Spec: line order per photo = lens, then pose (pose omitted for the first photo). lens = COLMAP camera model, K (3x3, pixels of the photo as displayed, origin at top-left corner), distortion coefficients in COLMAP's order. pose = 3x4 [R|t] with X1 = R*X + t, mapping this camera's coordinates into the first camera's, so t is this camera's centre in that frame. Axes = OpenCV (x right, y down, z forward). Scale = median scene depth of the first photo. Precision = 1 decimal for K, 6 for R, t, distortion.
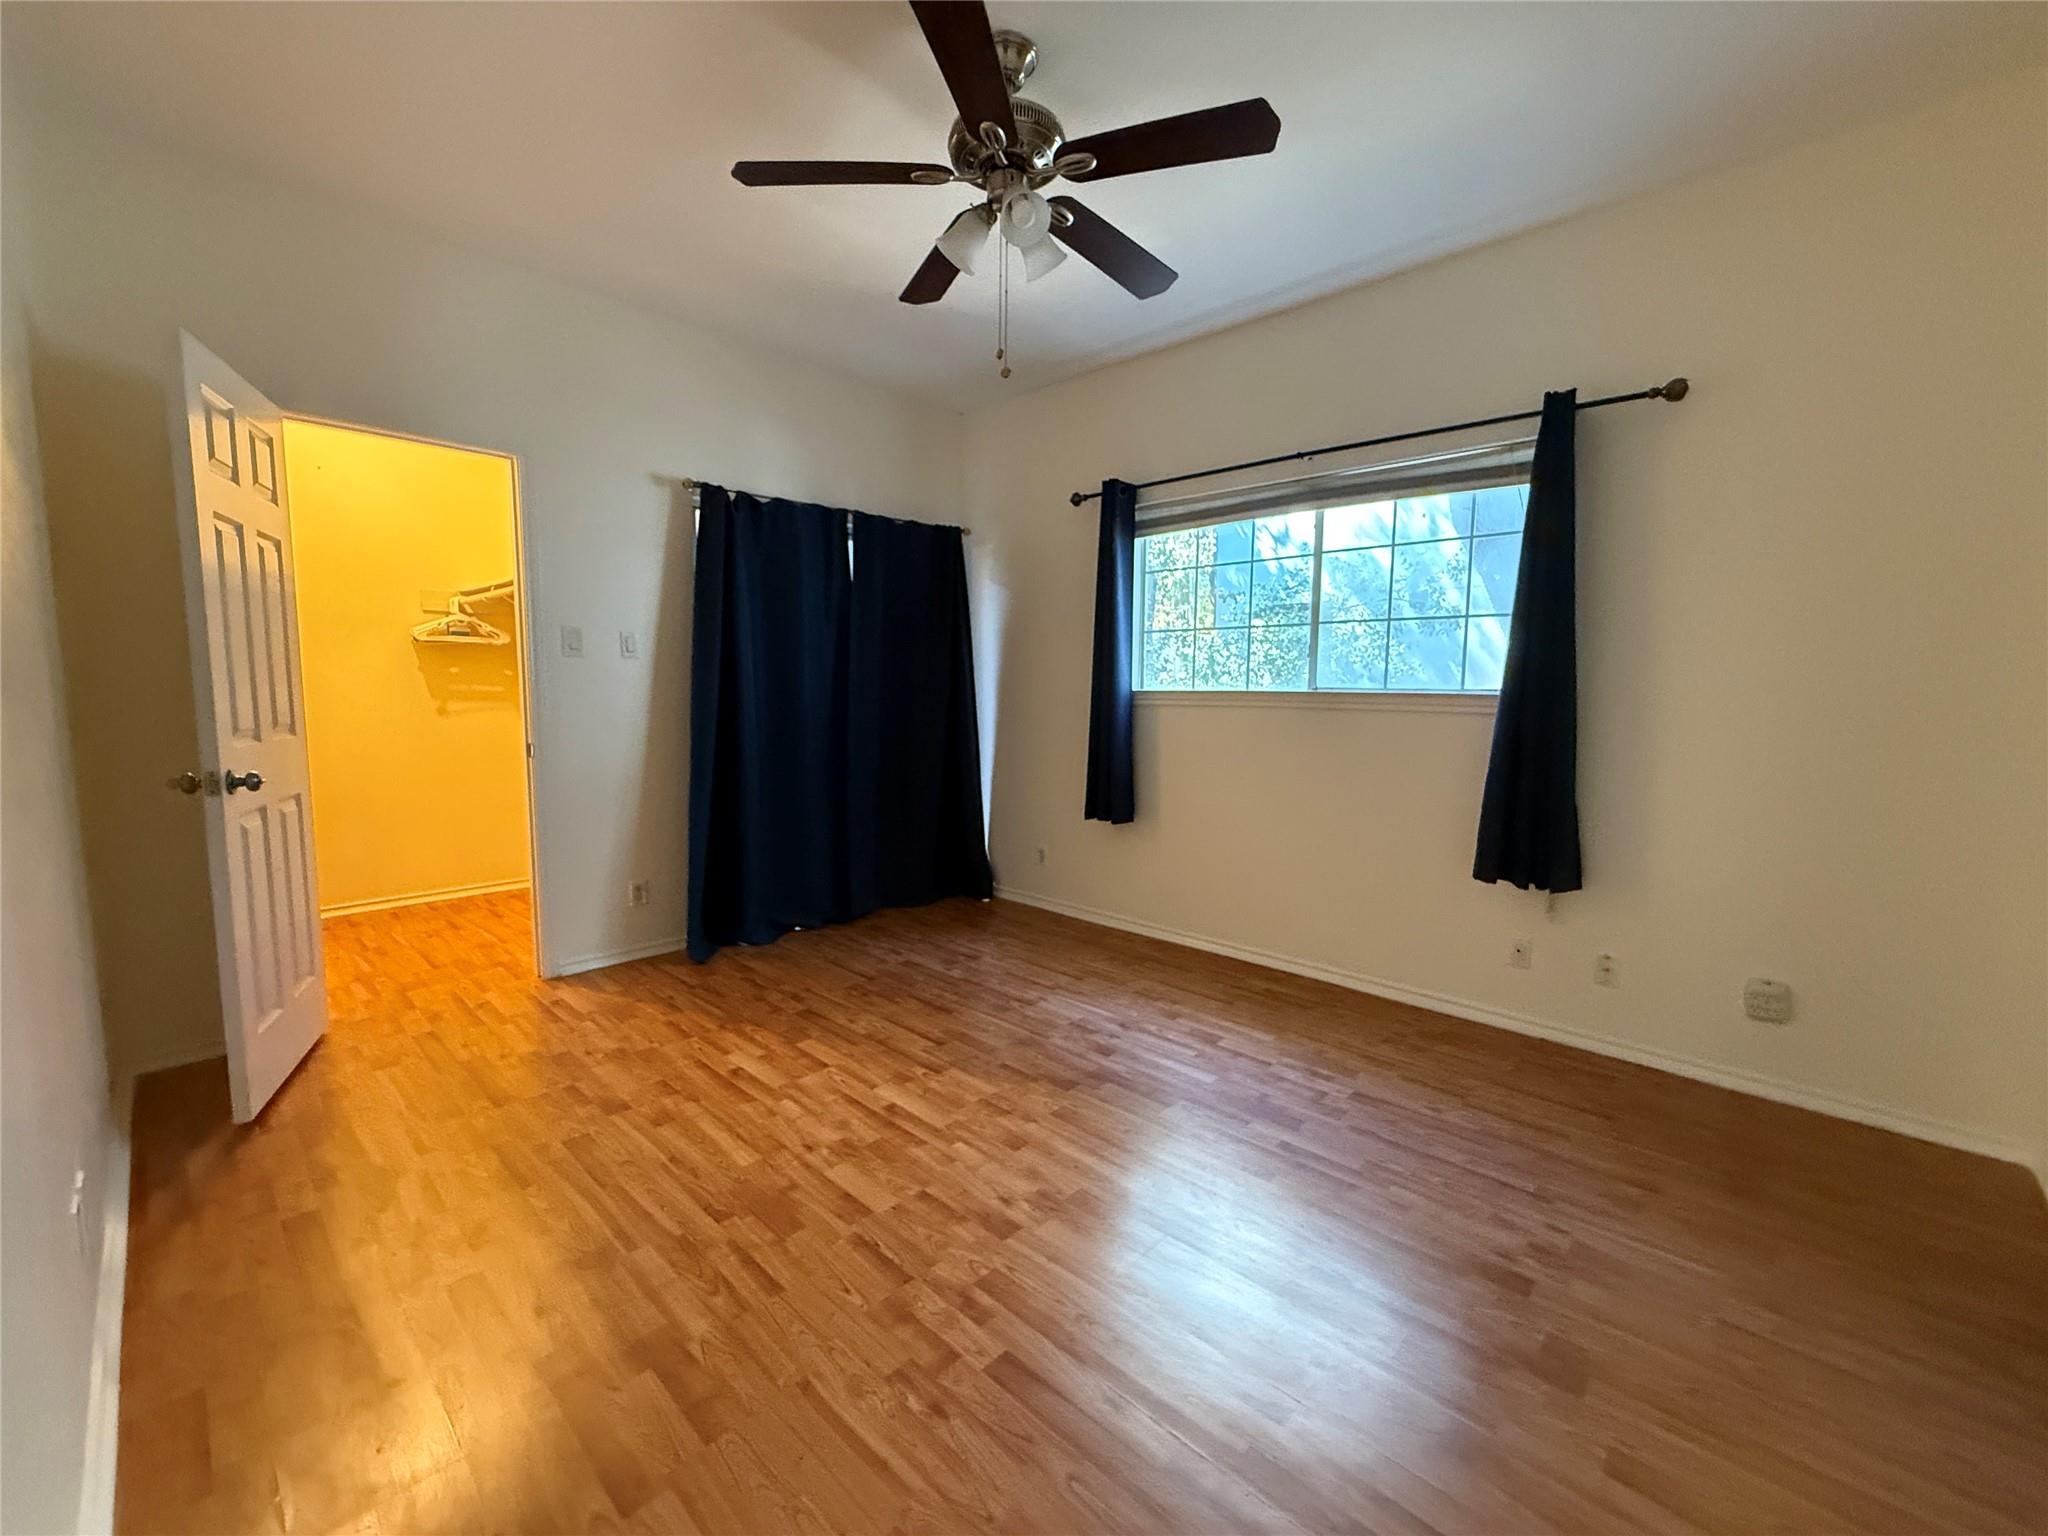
lens RADIAL K [[815.4, 0, 1020.3], [0, 815.4, 770.9], [0, 0, 1]] dist [-0.000122, 0.000038]
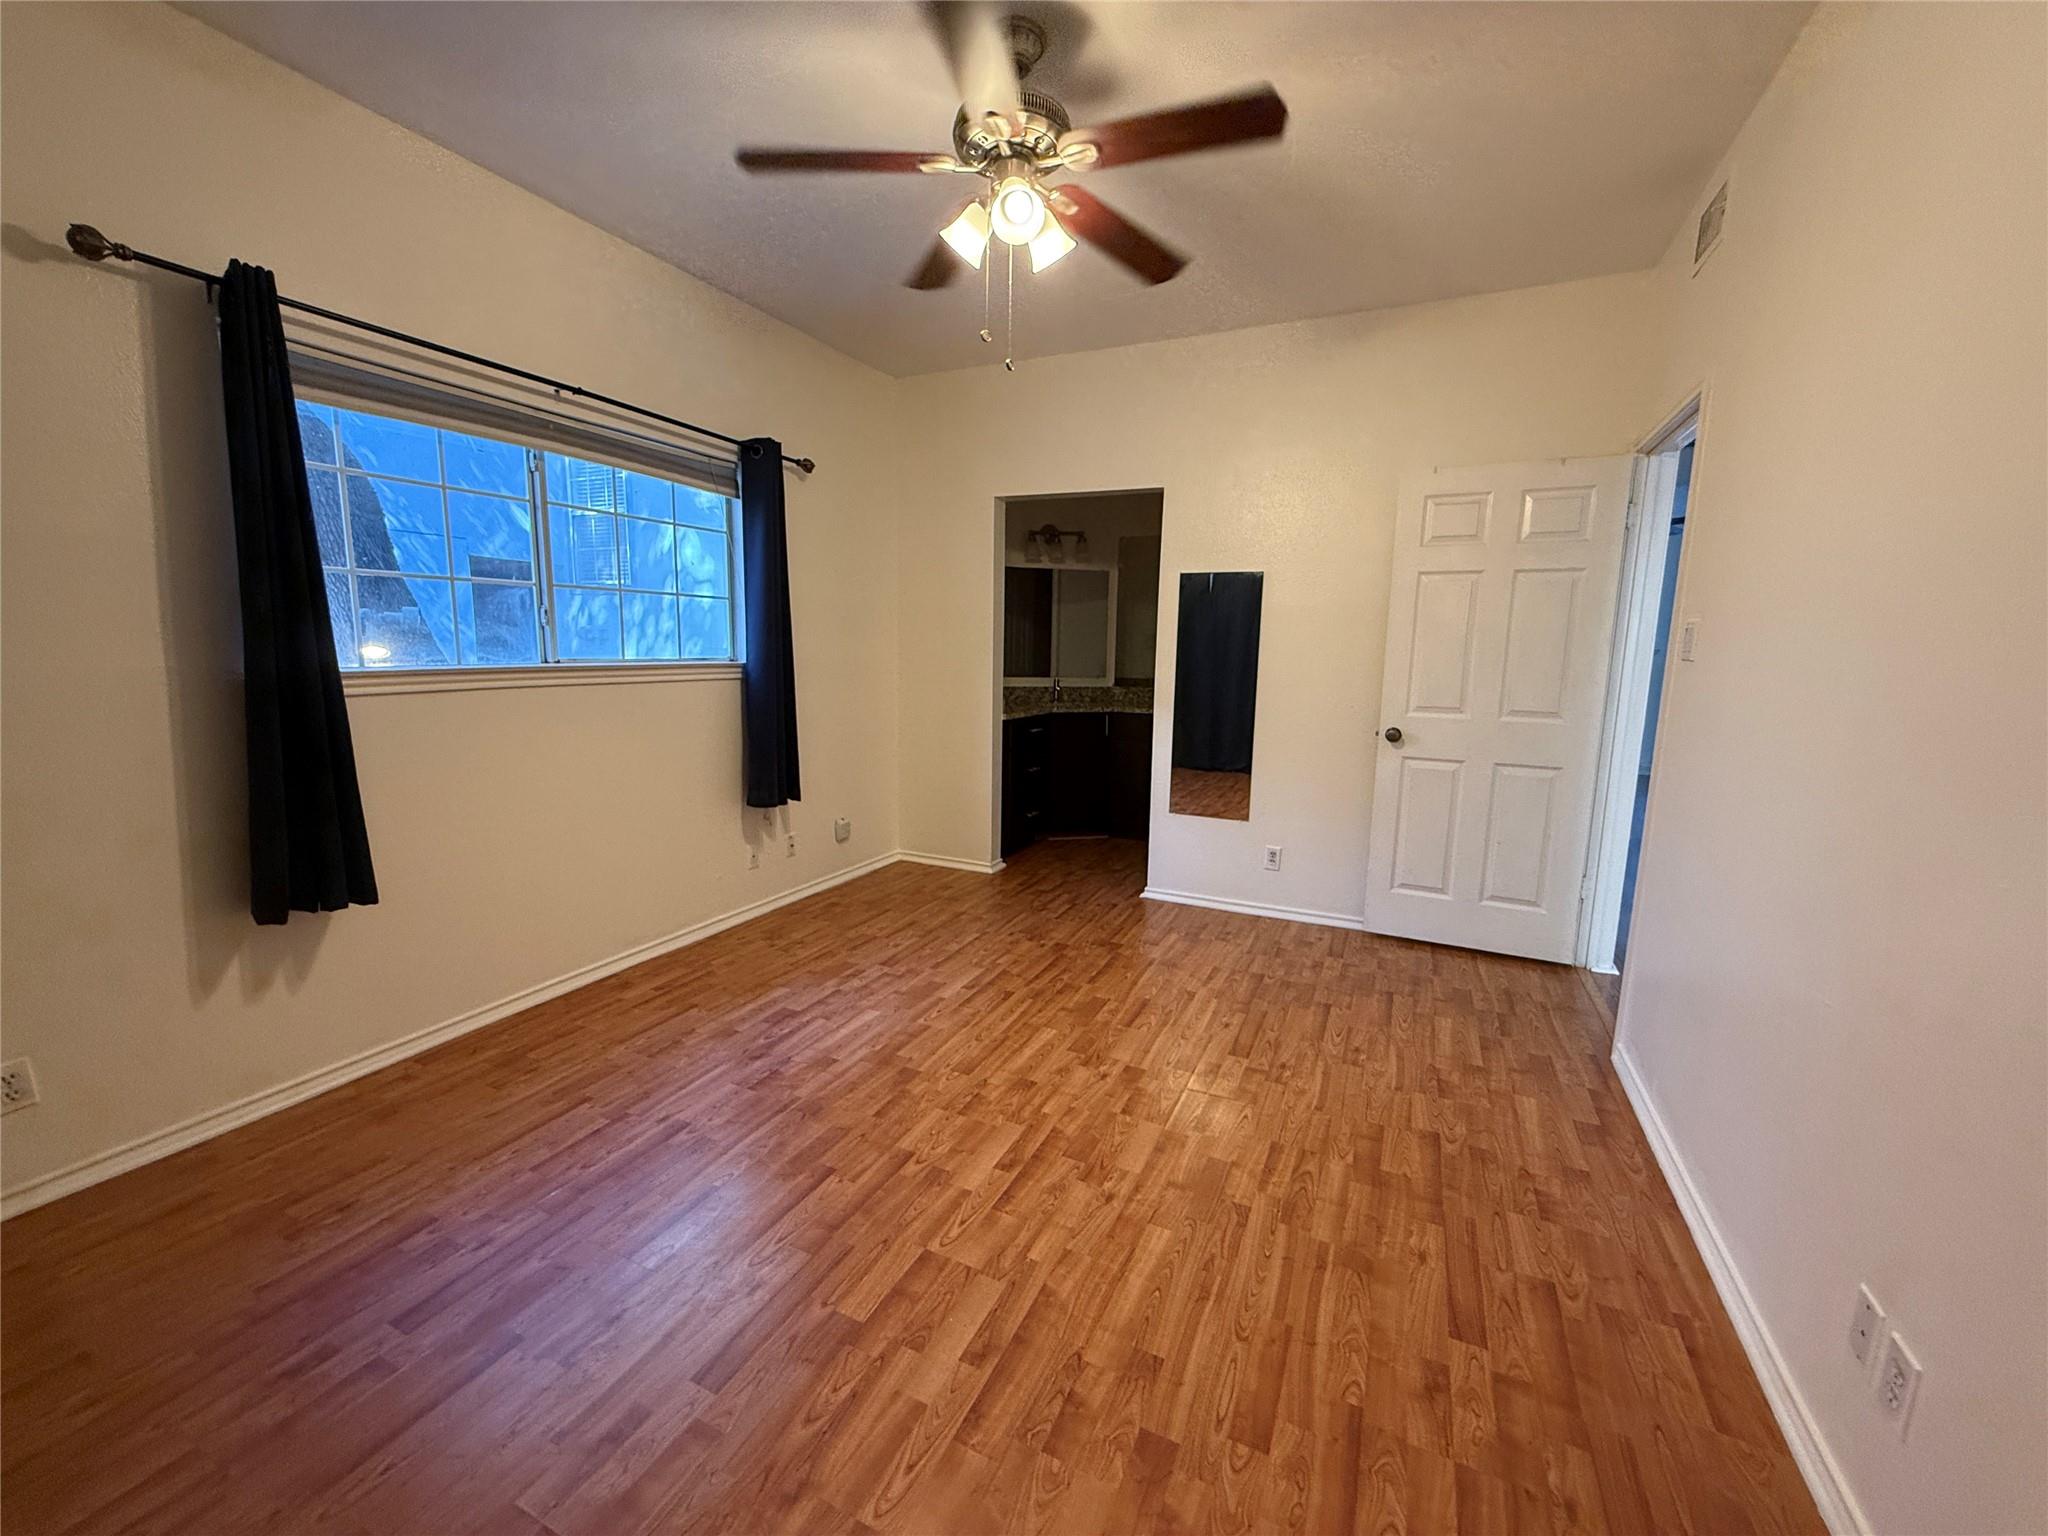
lens RADIAL K [[815.4, 0, 1018.1], [0, 815.4, 762.5], [0, 0, 1]] dist [-0.000122, 0.000038]
pose [[-0.298313, -0.154058, 0.941953, -0.868453], [0.079123, 0.979500, 0.185257, -0.163599], [-0.951183, 0.129795, -0.280008, 1.107389]]
